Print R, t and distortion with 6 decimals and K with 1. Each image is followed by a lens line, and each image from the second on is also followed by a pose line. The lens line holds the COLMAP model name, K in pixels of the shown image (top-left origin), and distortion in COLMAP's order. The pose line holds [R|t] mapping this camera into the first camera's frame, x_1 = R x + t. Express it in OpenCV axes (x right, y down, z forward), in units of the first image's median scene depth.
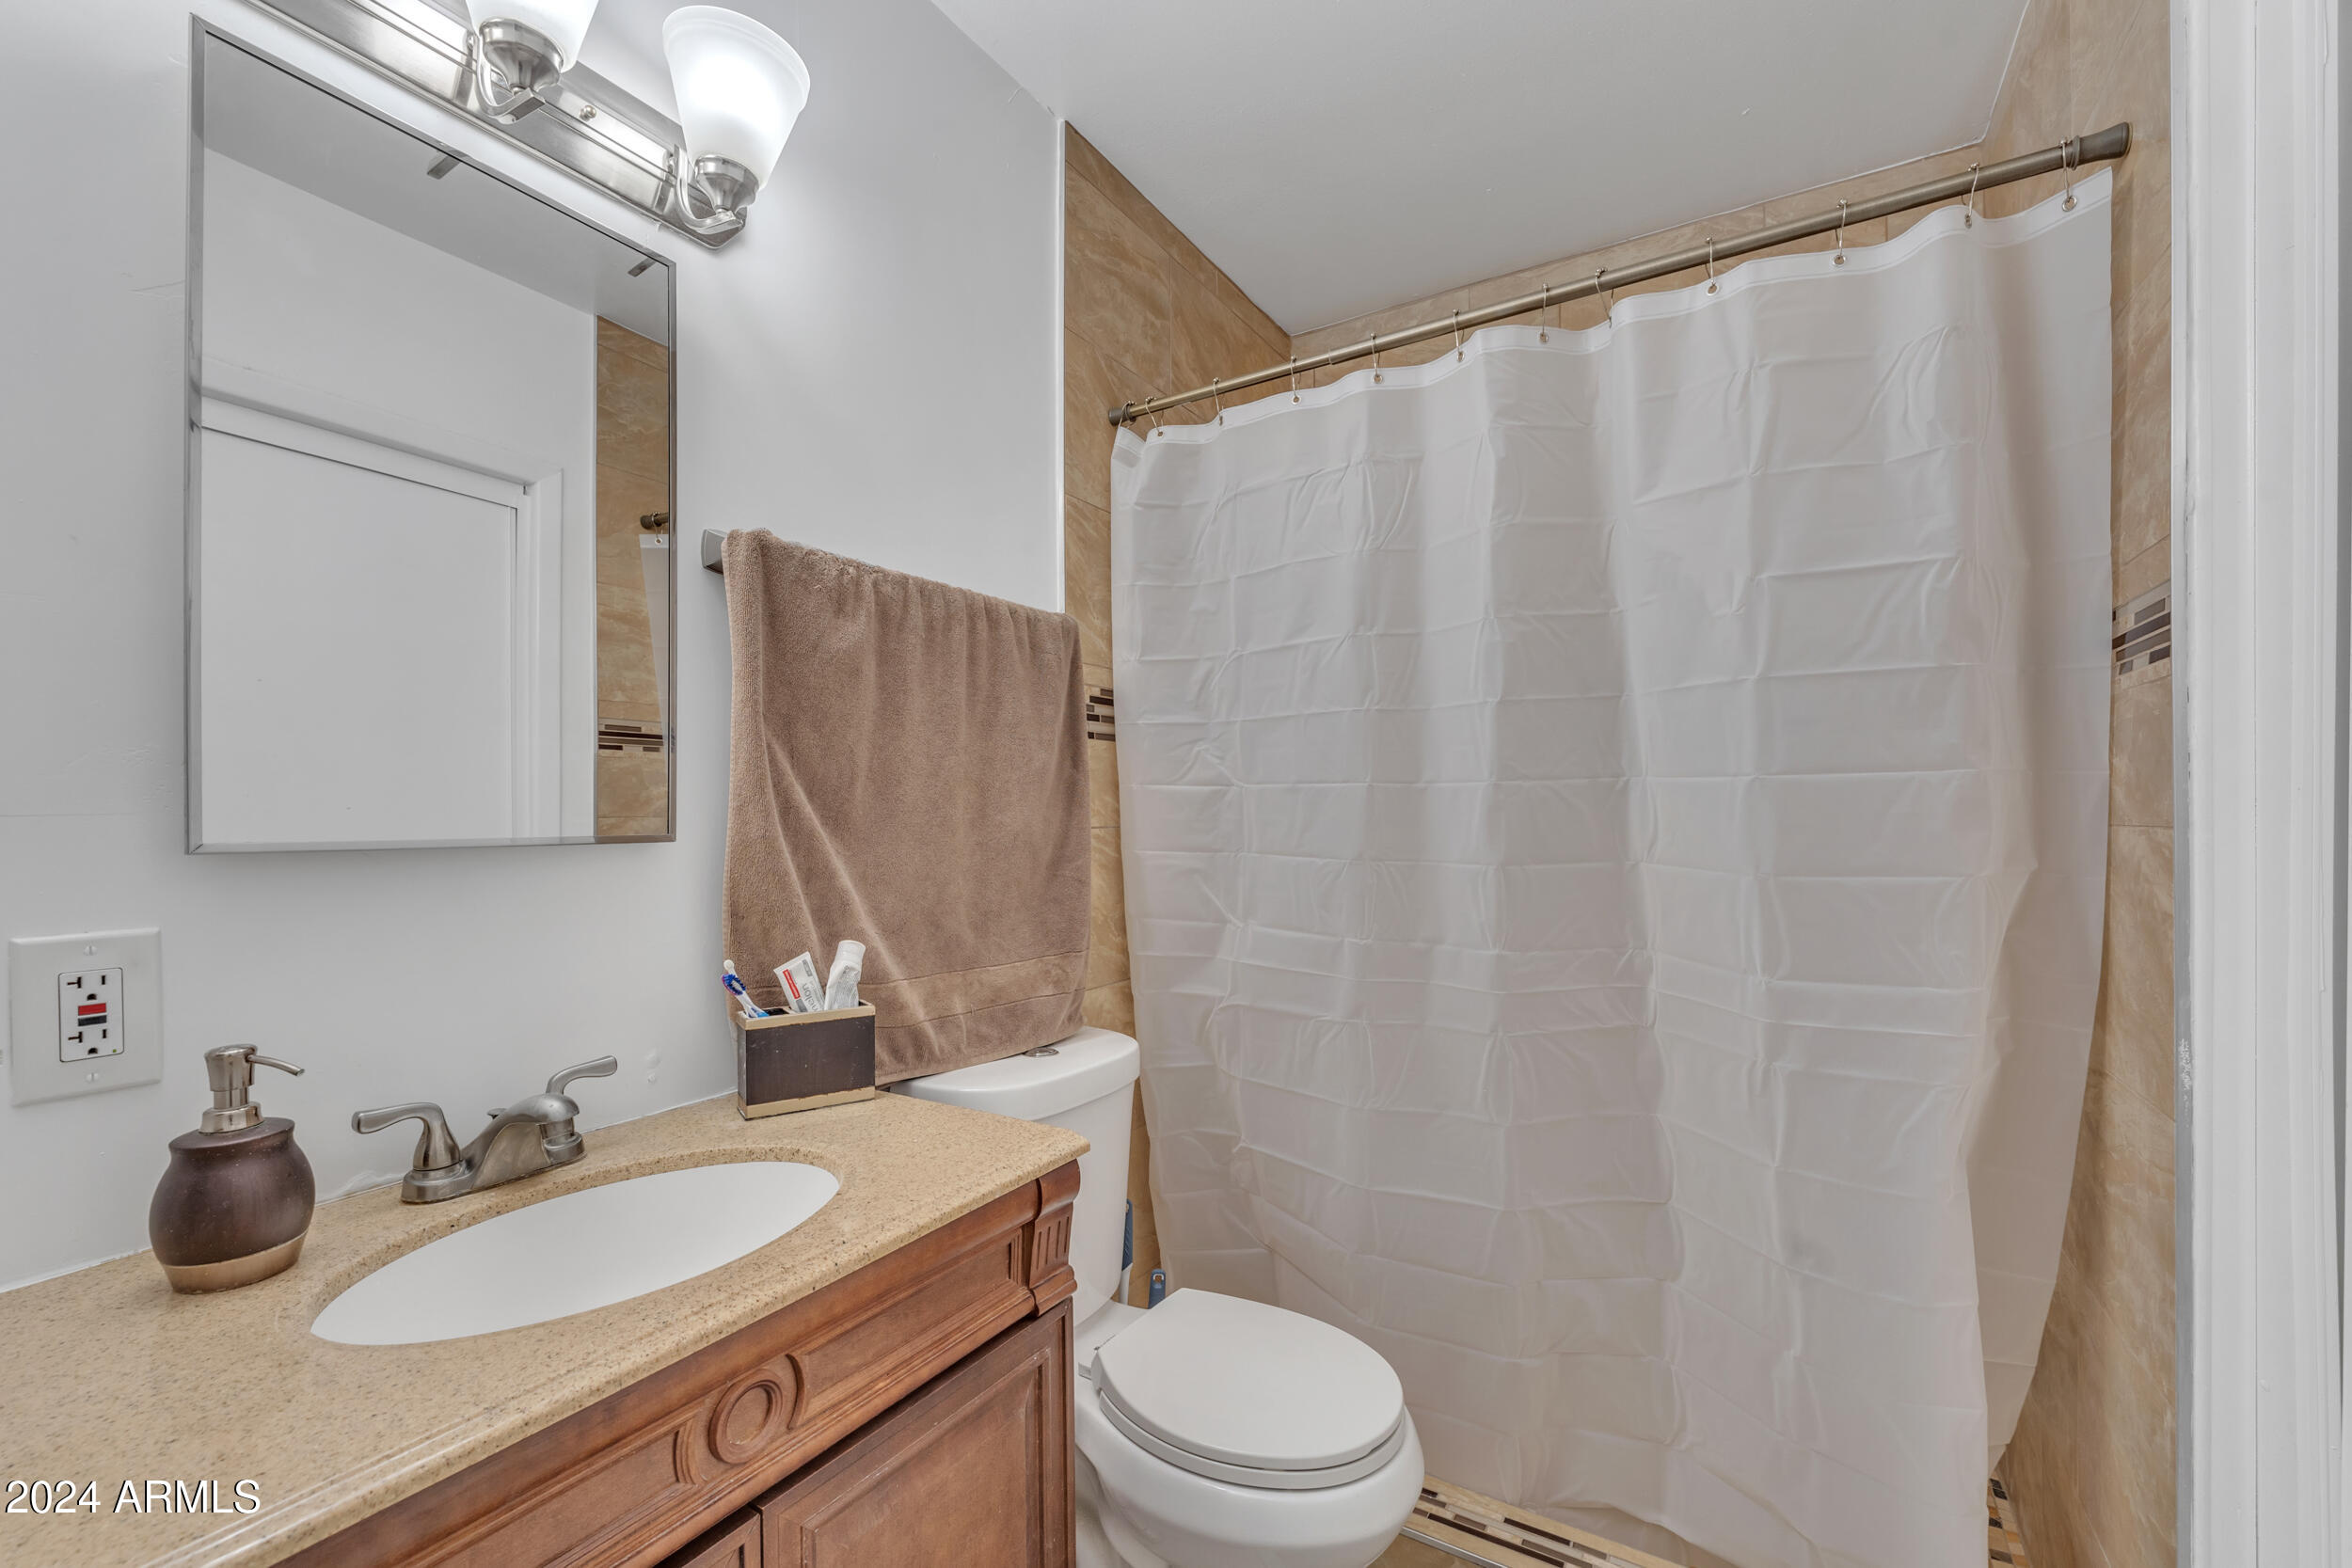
lens RADIAL K [[1017.7, 0, 1120.2], [0, 1017.7, 818.9], [0, 0, 1]] dist [0.002405, -0.003949]
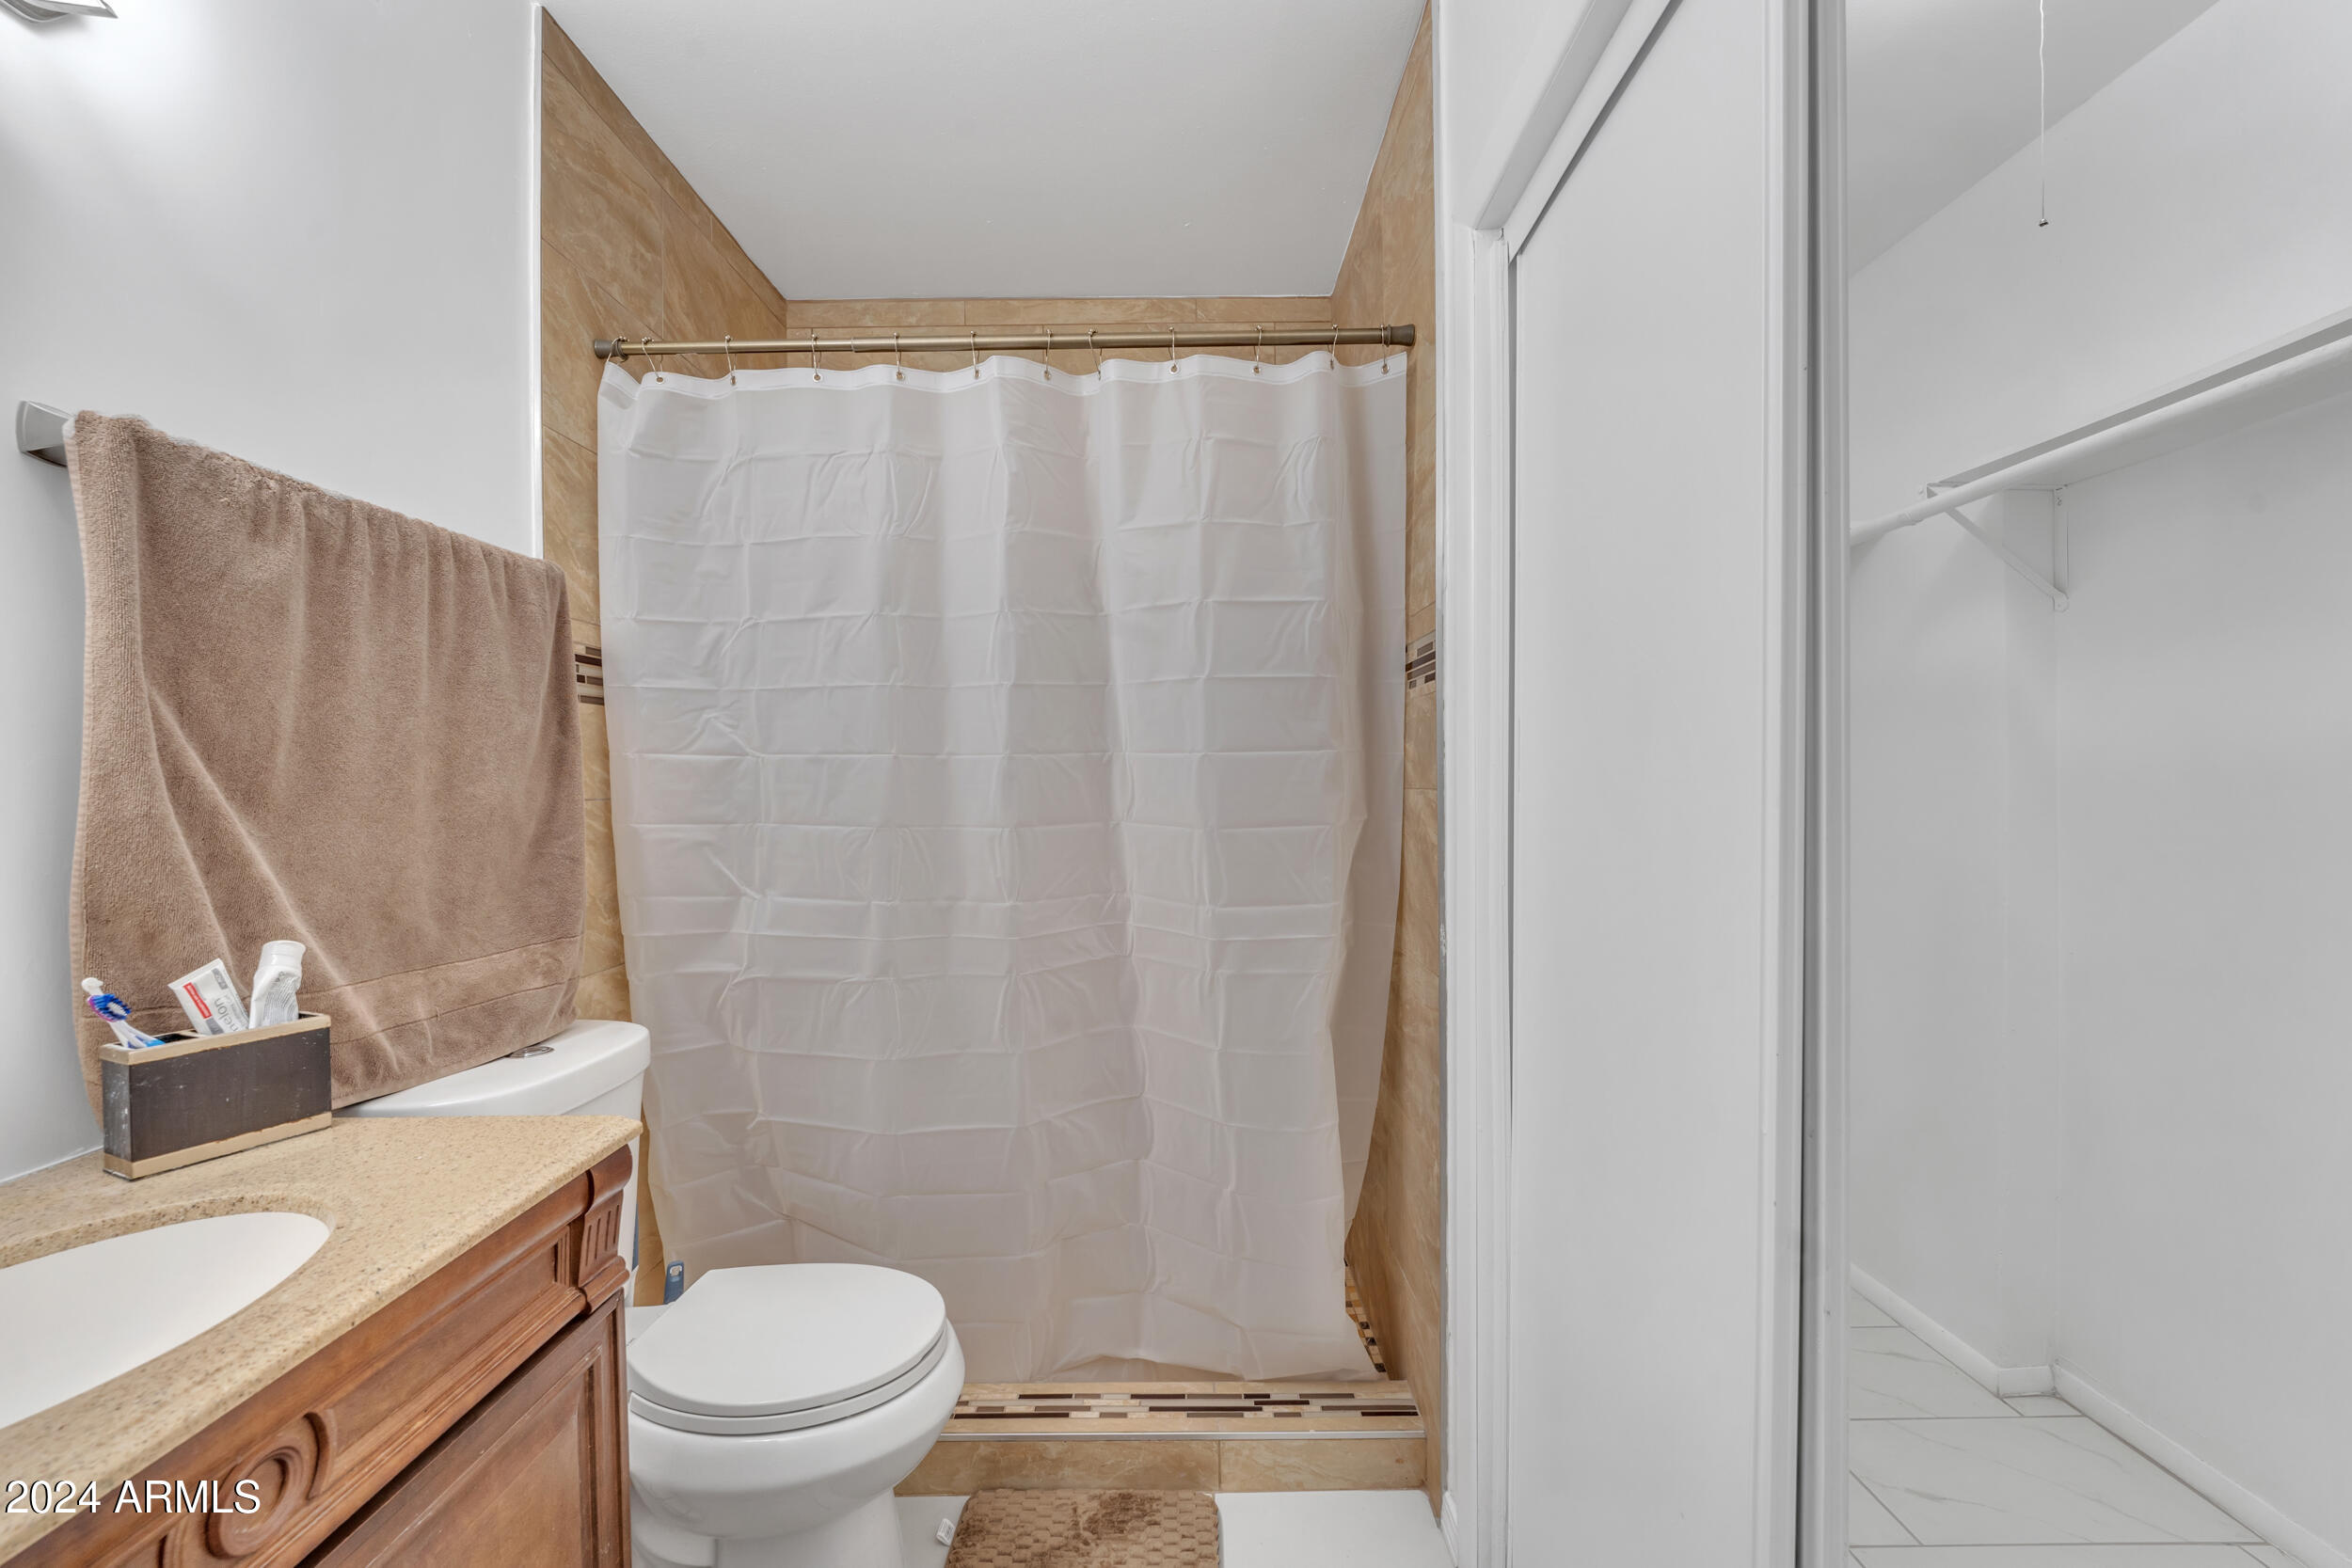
lens RADIAL K [[1048.8, 0, 1162.8], [0, 1048.8, 804.2], [0, 0, 1]] dist [0.000088, -0.000686]
pose [[0.841978, -0.014519, 0.539317, -0.125683], [0.007590, 0.999858, 0.015067, 0.002871], [-0.539459, -0.008593, 0.841968, -0.087362]]
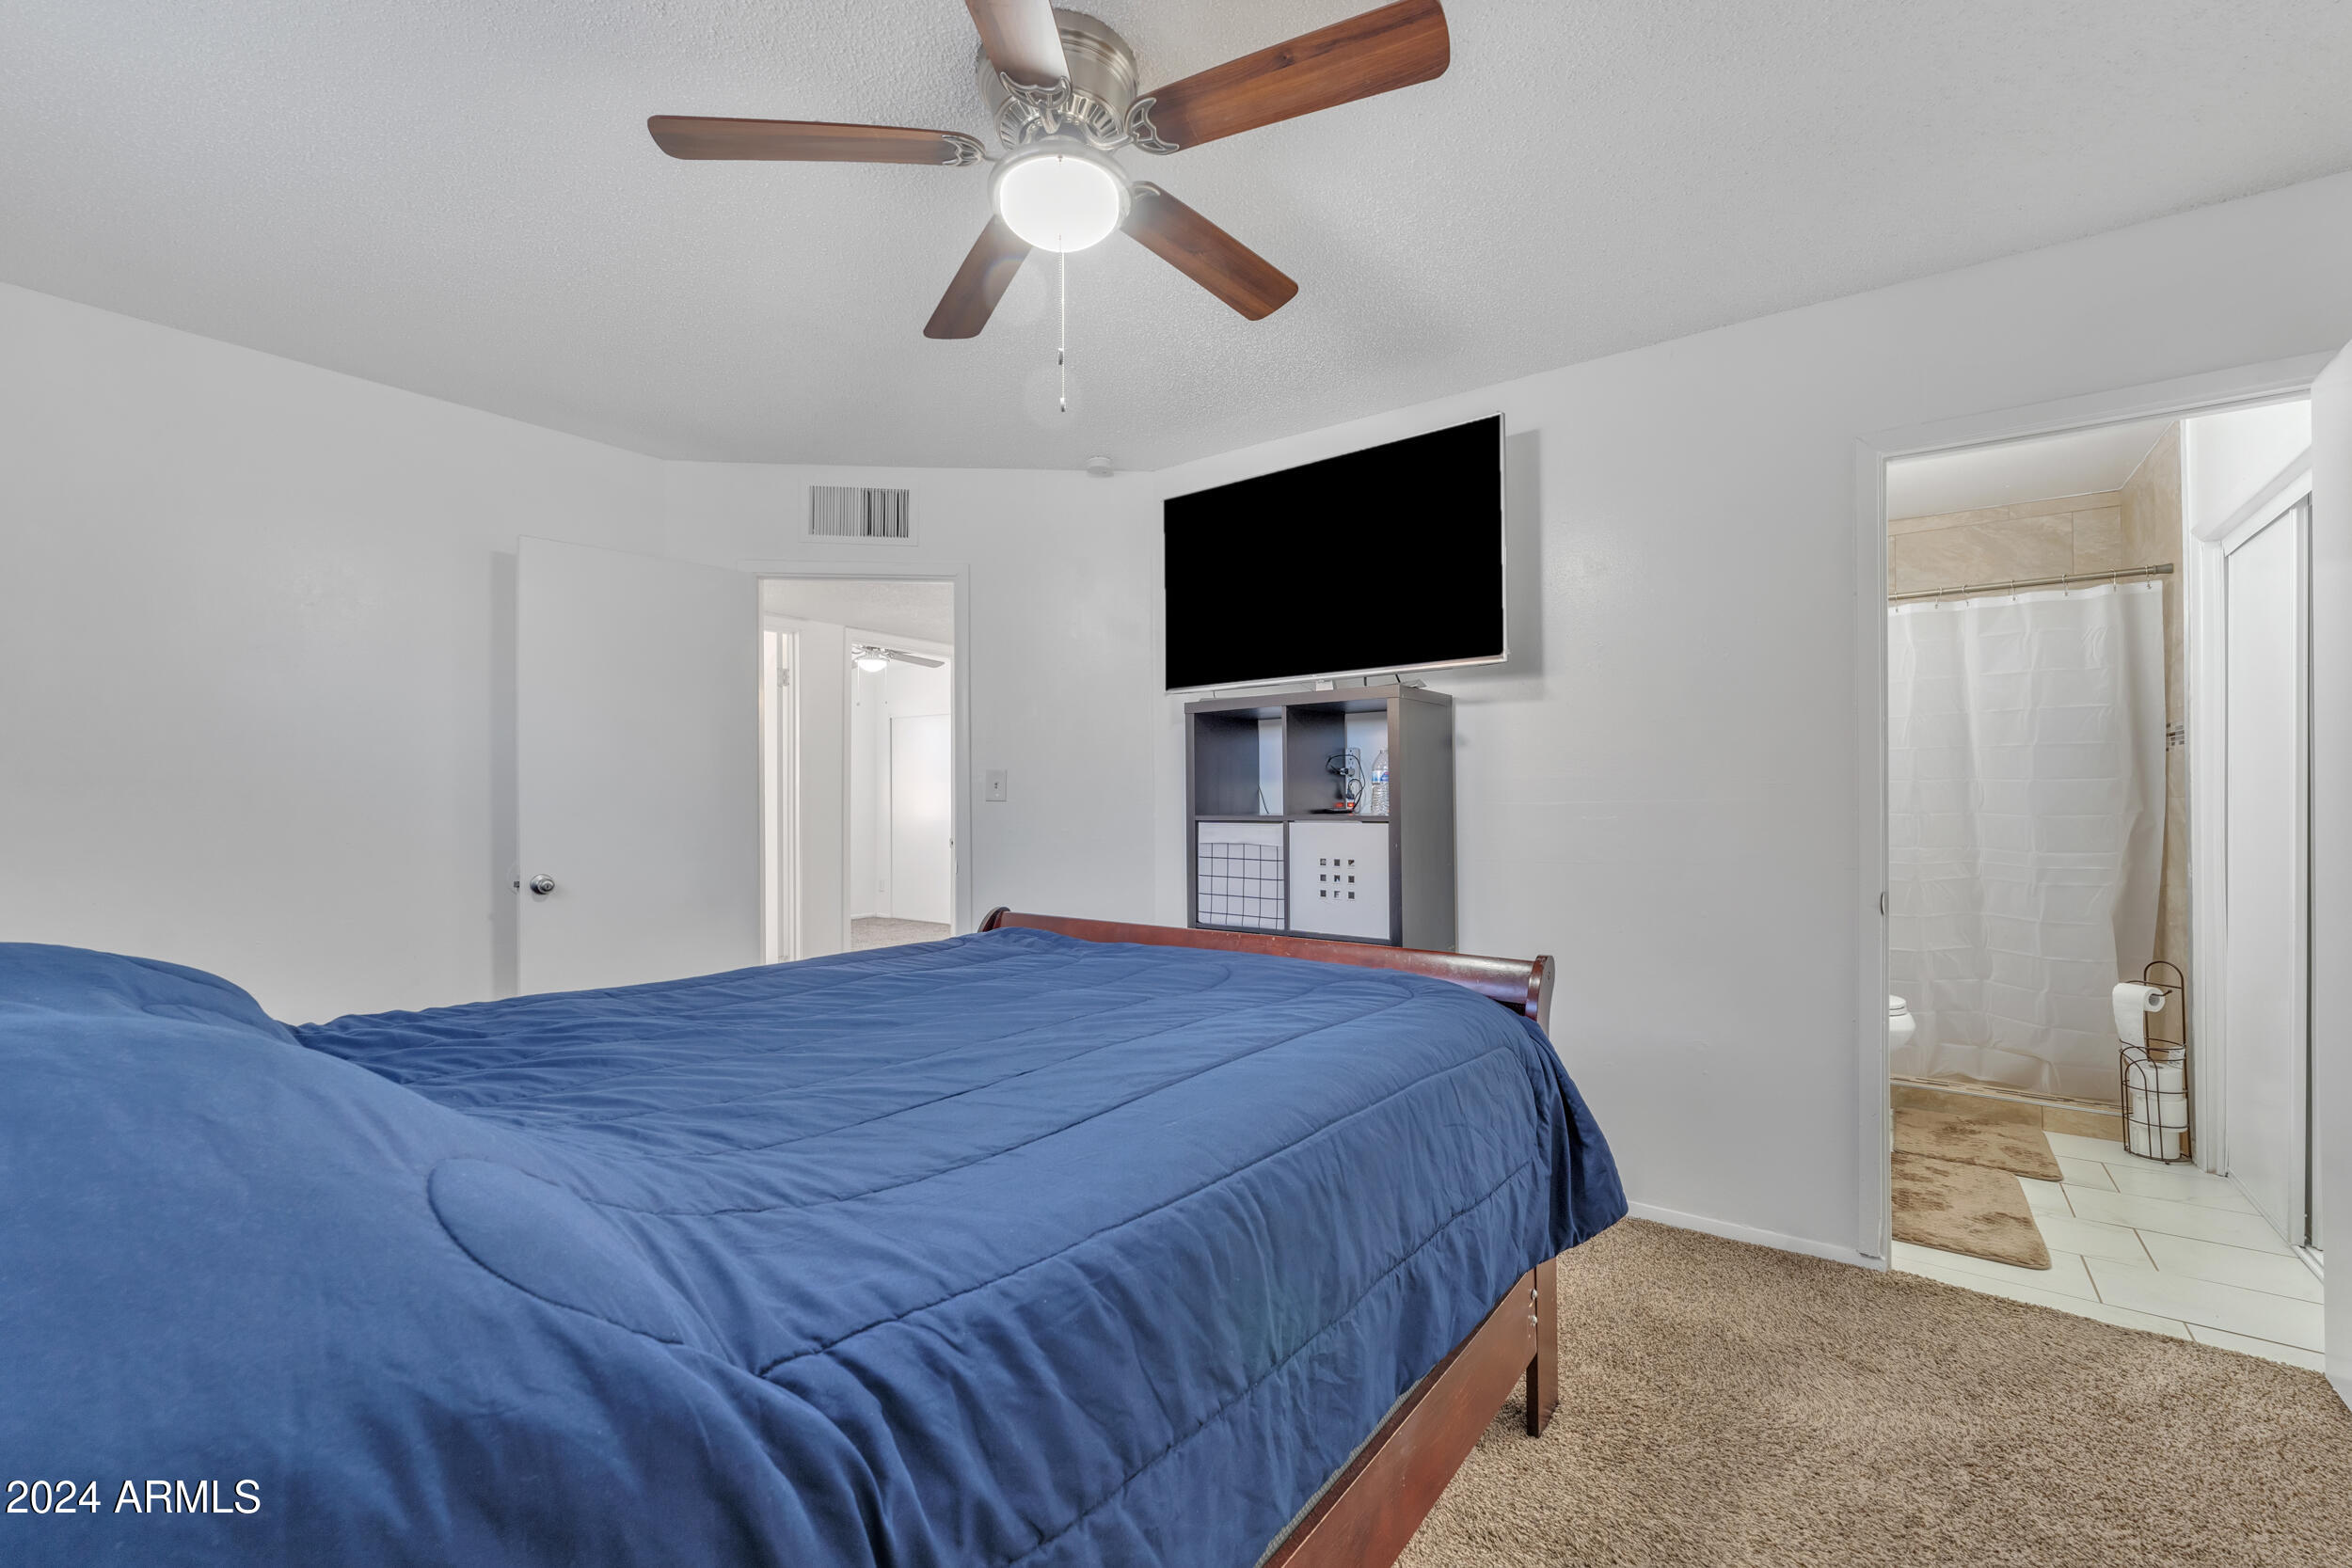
lens RADIAL K [[958.8, 0, 1189.2], [0, 958.8, 791.2], [0, 0, 1]] dist [-0.000310, -0.000215]
pose [[0.998787, -0.004409, -0.049038, -1.303077], [0.004262, 0.999986, -0.003110, -0.007668], [0.049051, 0.002897, 0.998792, -1.450651]]
